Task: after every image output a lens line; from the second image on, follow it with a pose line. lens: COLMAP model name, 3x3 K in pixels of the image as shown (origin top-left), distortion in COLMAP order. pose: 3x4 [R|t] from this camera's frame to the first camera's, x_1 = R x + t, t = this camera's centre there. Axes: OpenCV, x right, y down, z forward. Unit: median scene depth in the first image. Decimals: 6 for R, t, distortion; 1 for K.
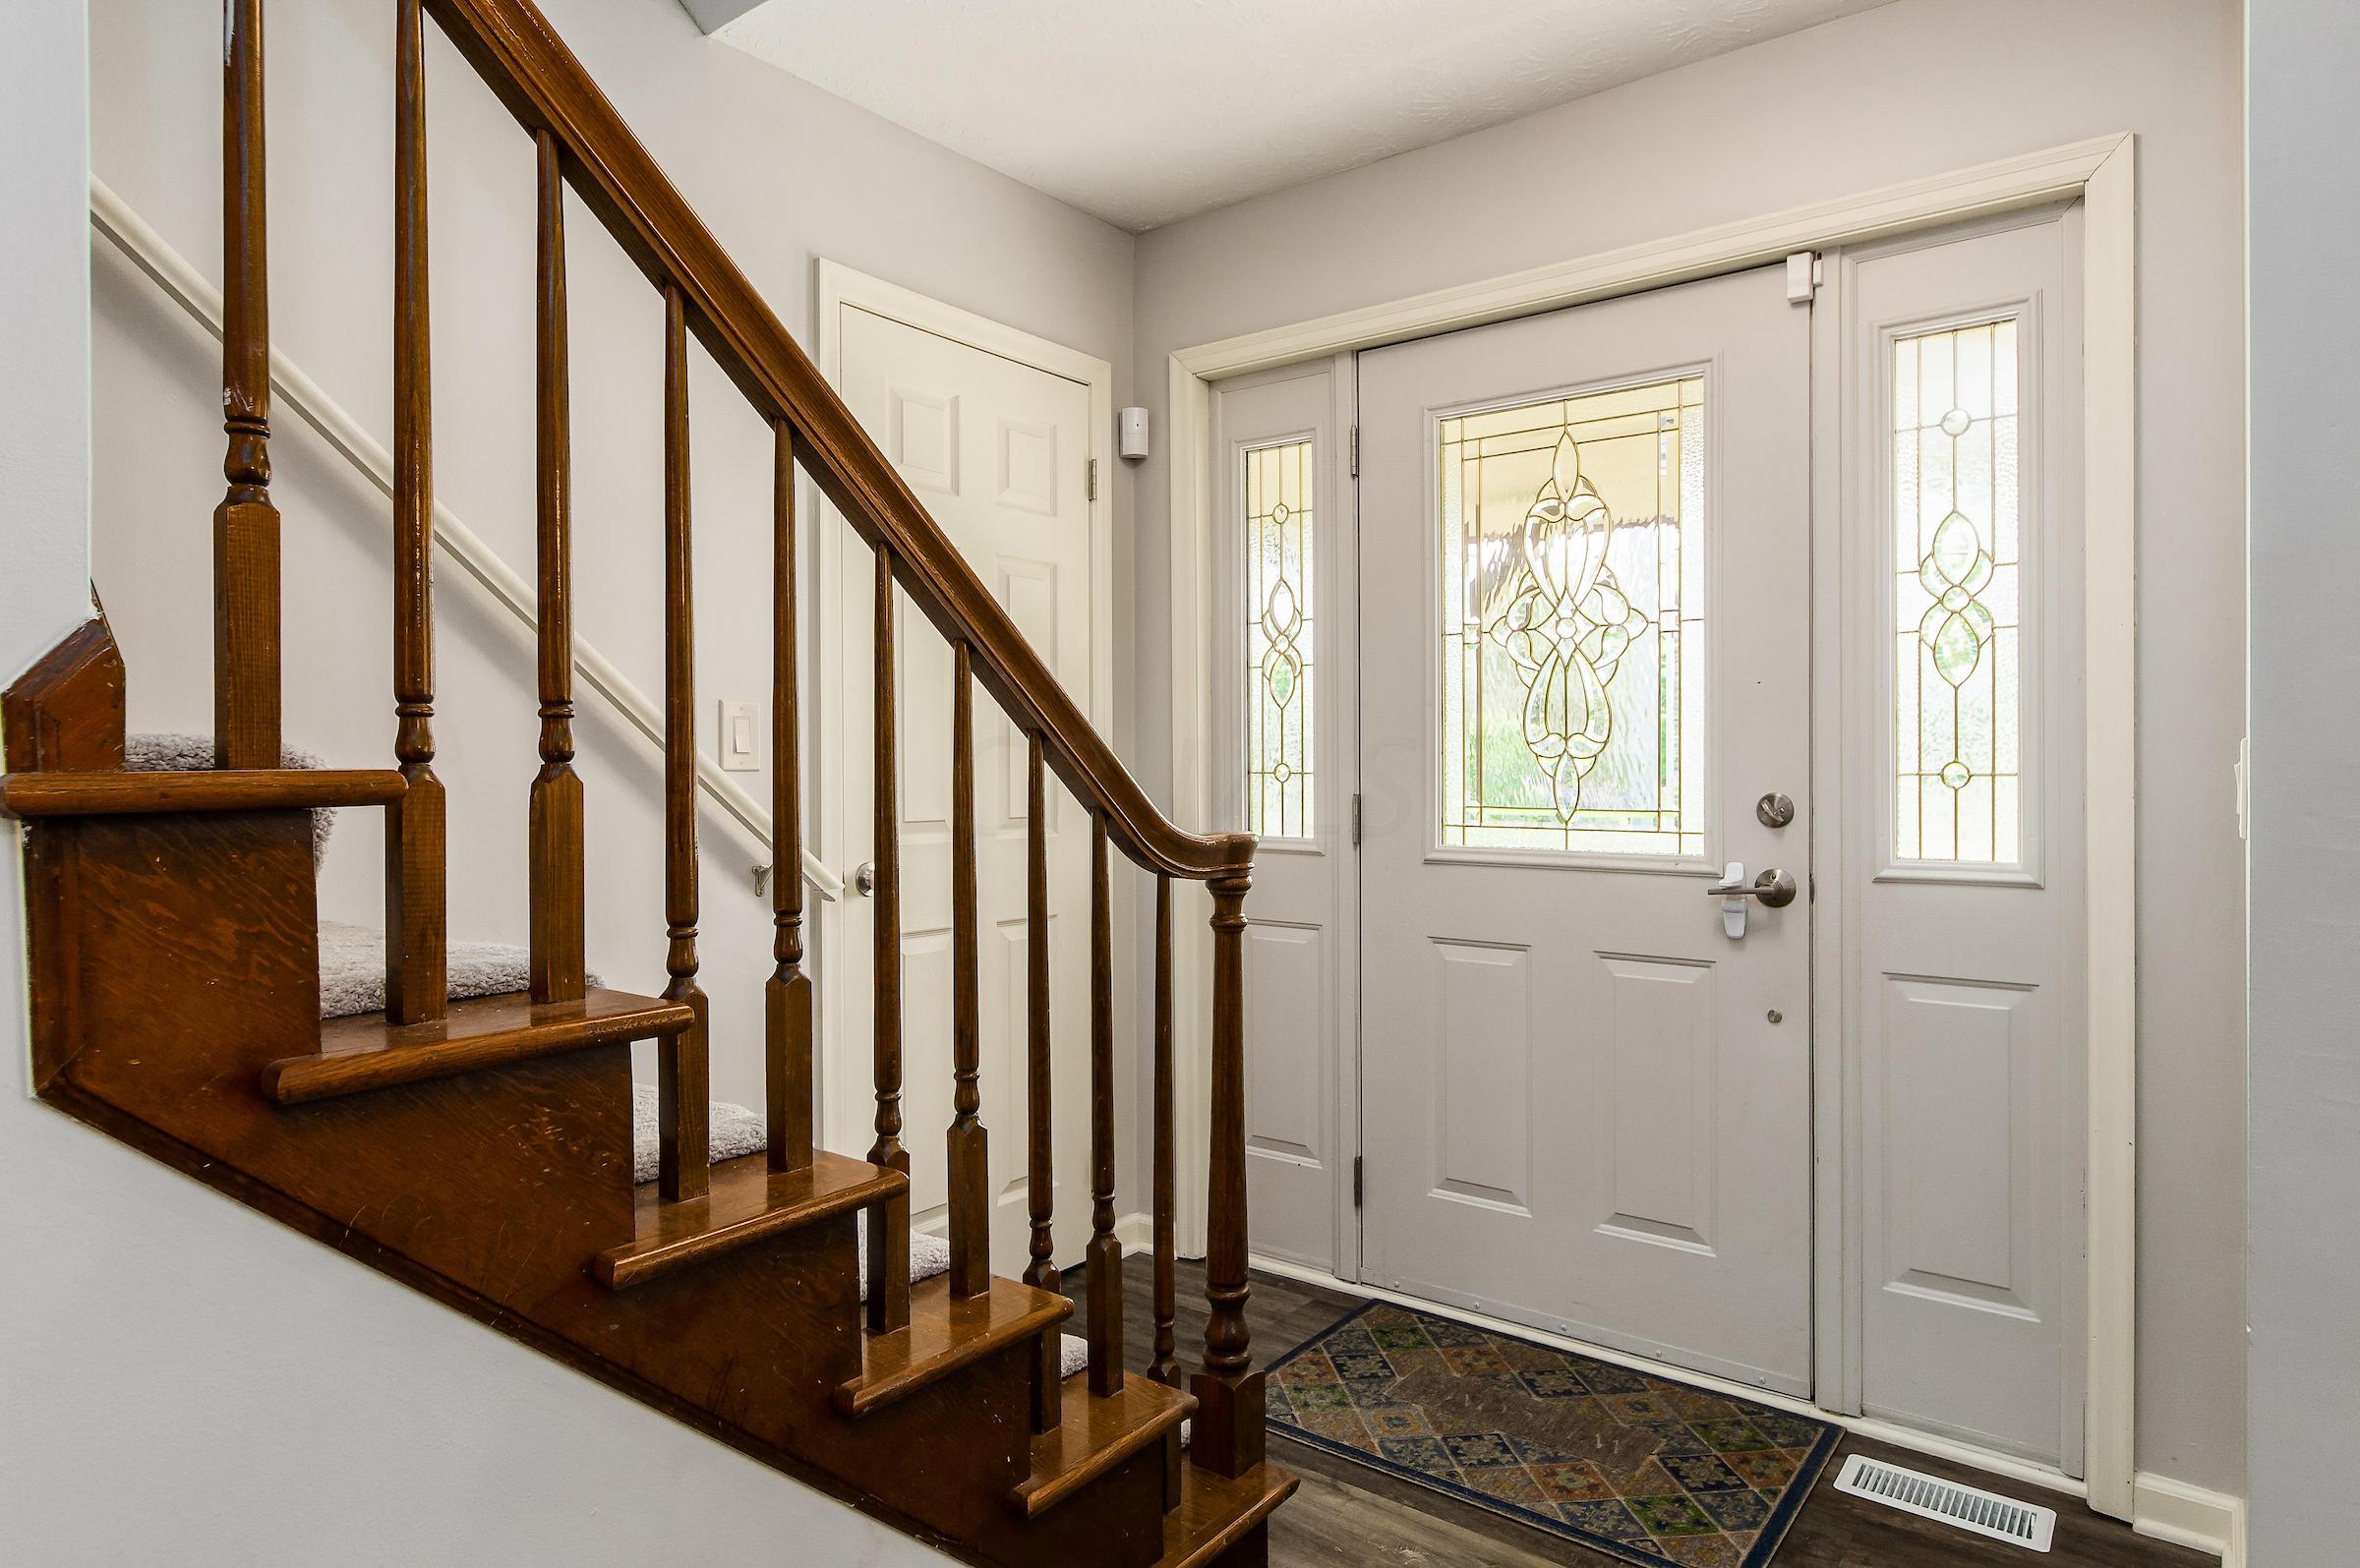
lens RADIAL K [[1368.0, 0, 1180.0], [0, 1368.0, 784.0], [0, 0, 1]] dist [0.022971, -0.000446]
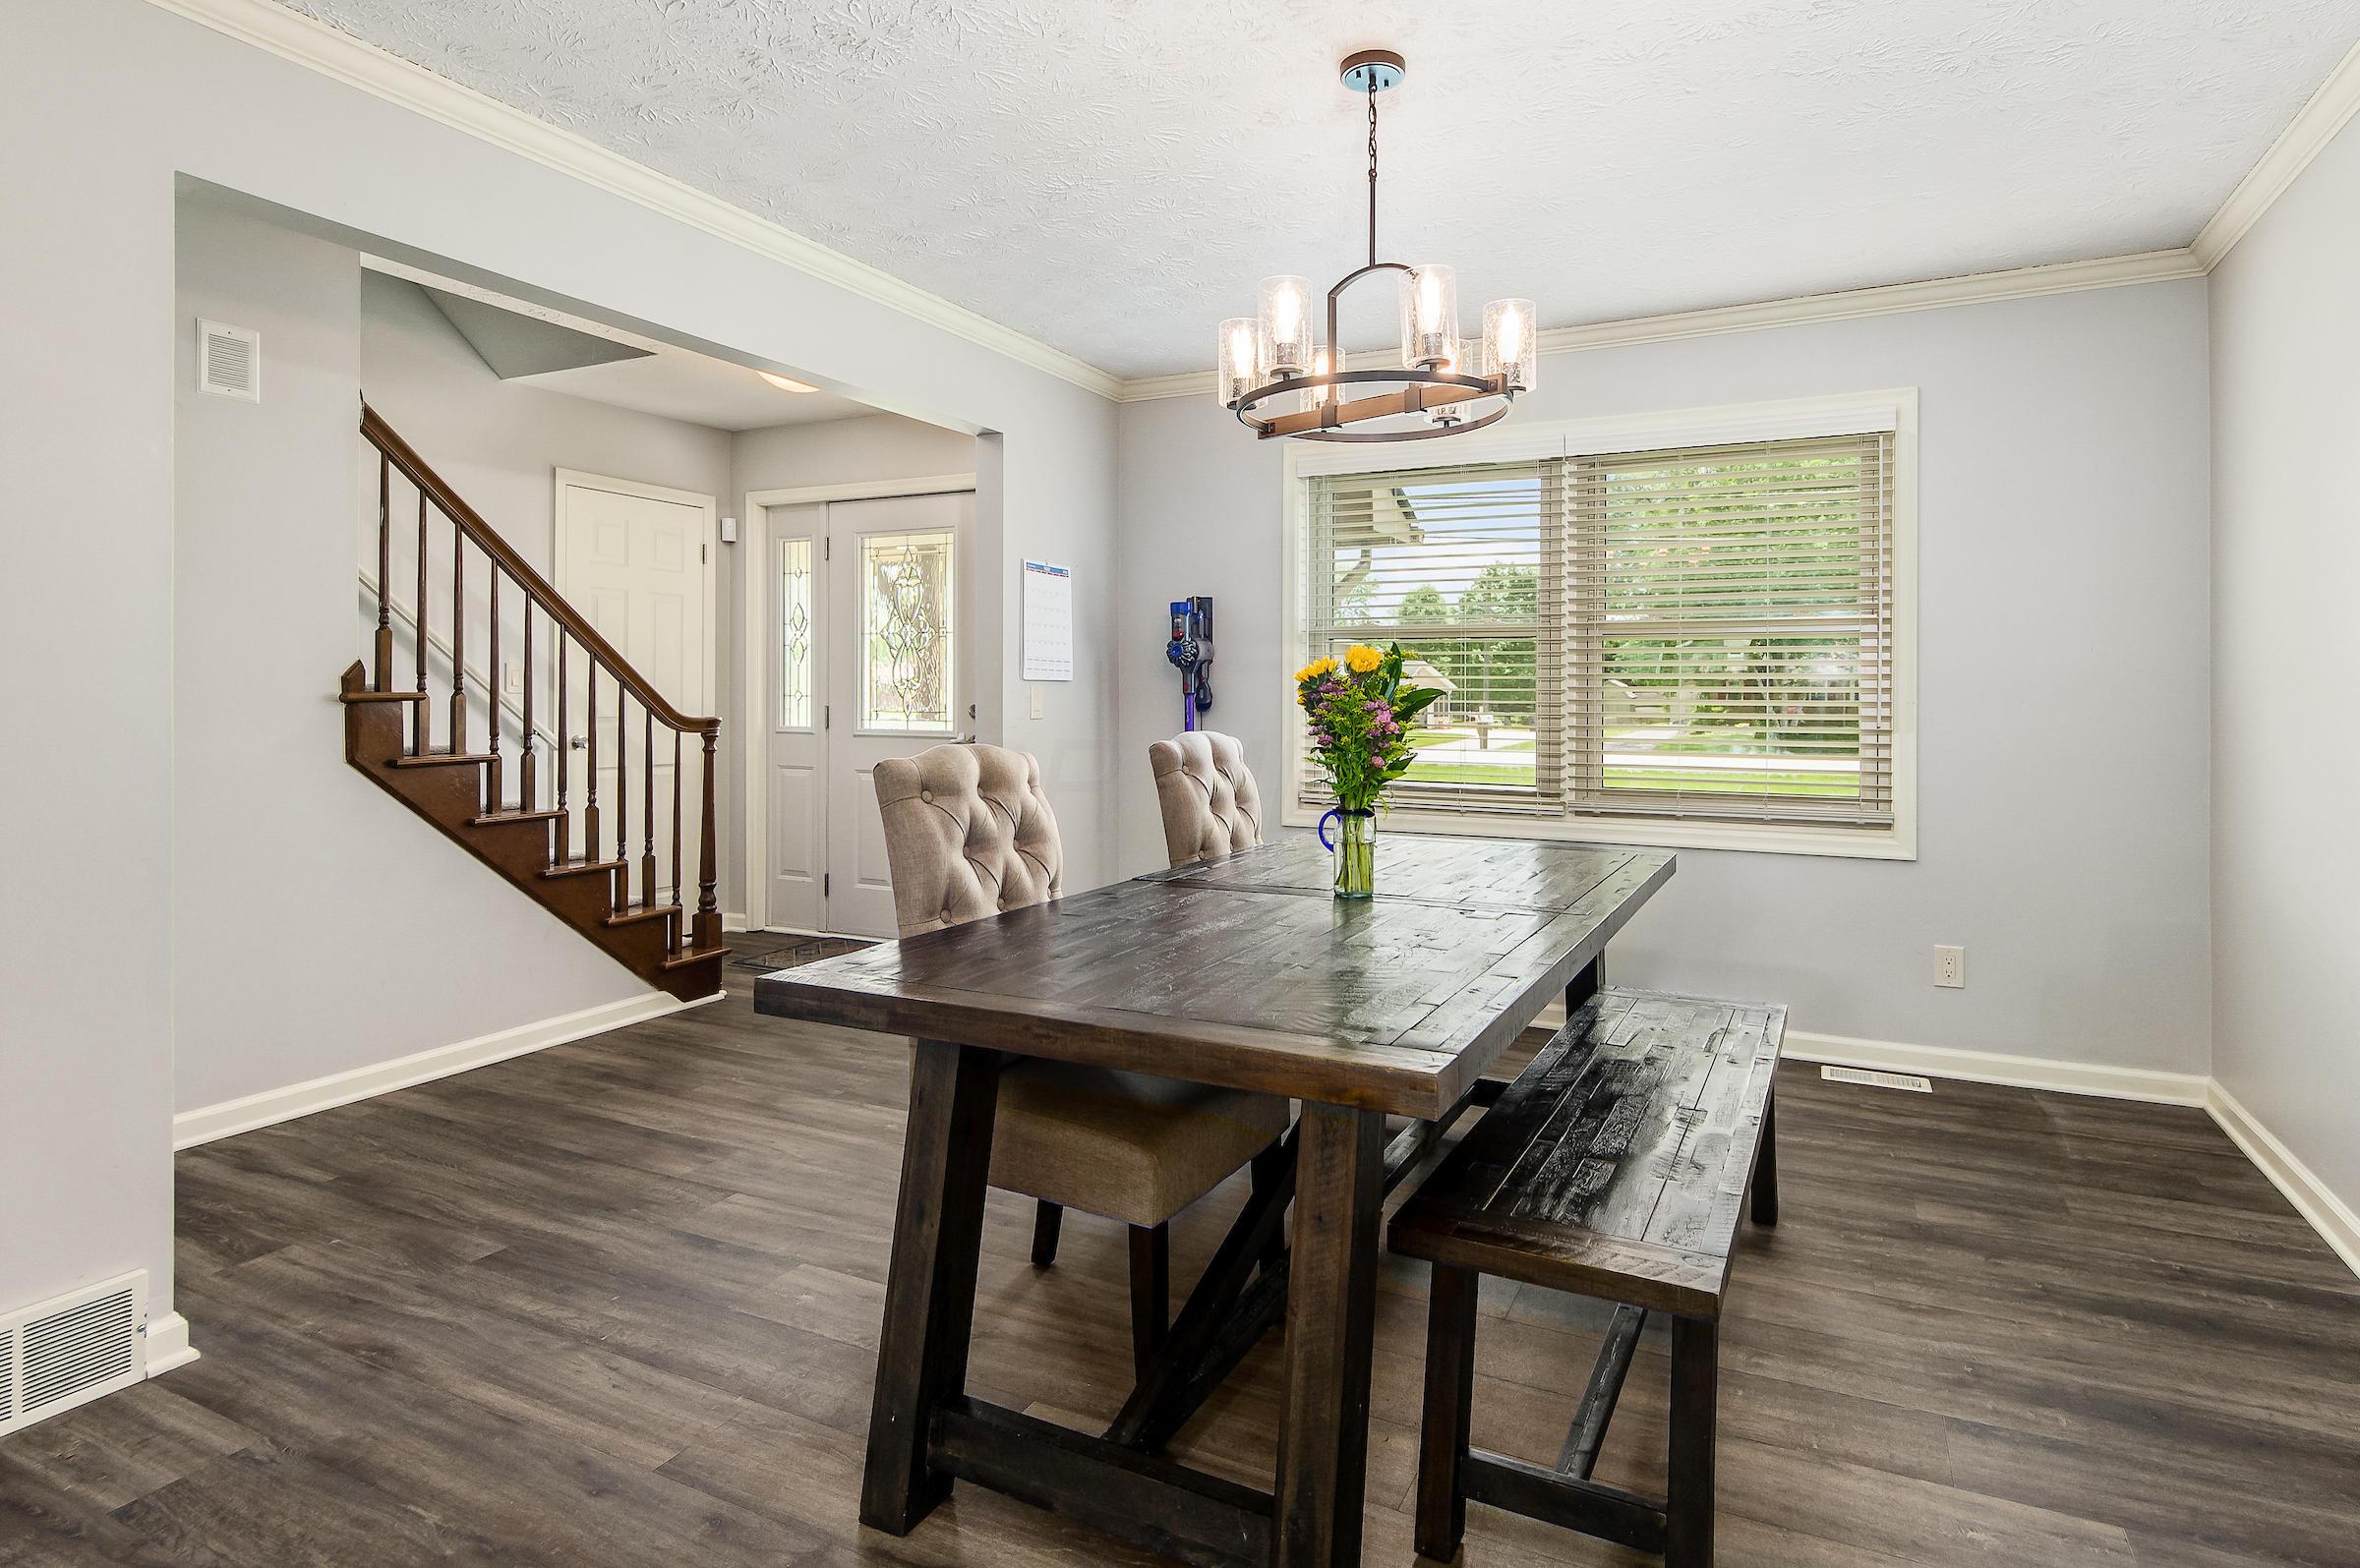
lens RADIAL K [[1240.5, 0, 1190.6], [0, 1240.5, 688.6], [0, 0, 1]] dist [0.037065, -0.000424]
pose [[0.984222, 0.003530, 0.176901, 0.403463], [-0.000523, 0.999855, -0.017038, 0.016084], [-0.176936, 0.016677, 0.984081, -1.213486]]
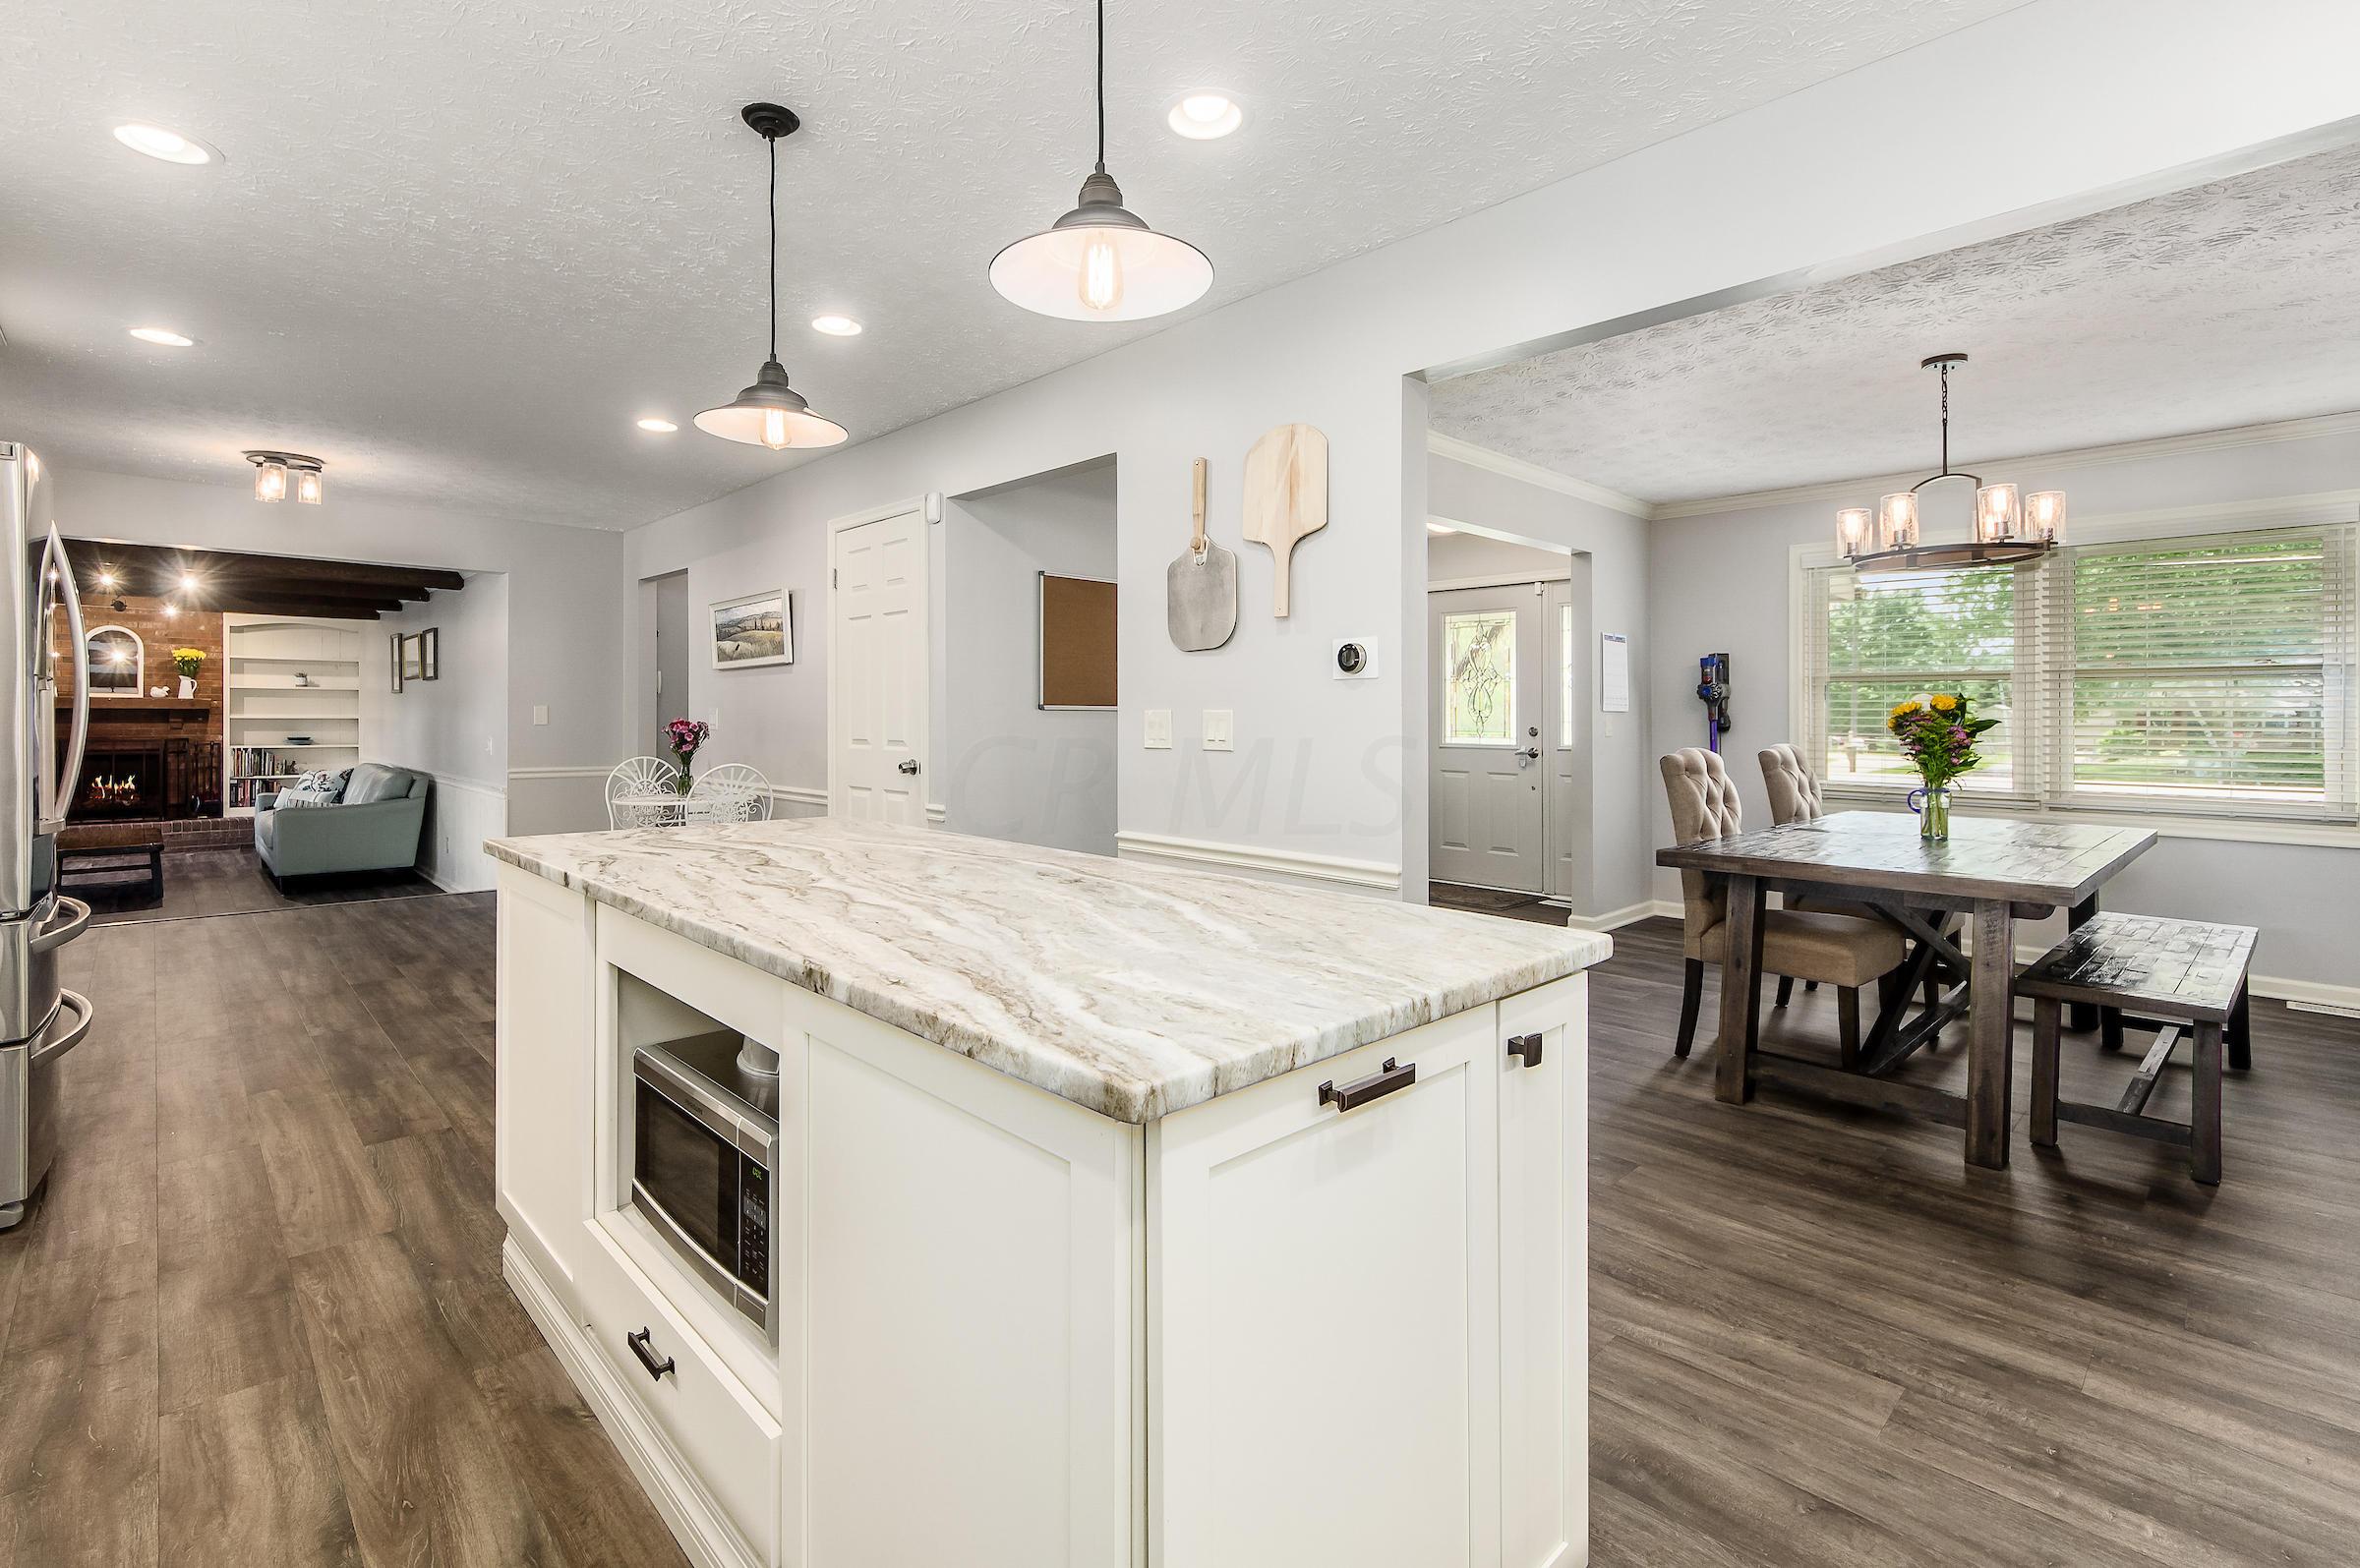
lens RADIAL K [[1067.9, 0, 1127.2], [0, 1067.9, 710.8], [0, 0, 1]] dist [-0.000085, -0.000372]
pose [[0.984850, 0.002469, -0.173389, -0.135345], [-0.005805, 0.999808, -0.018734, 0.021946], [0.173310, 0.019456, 0.984675, -1.906607]]
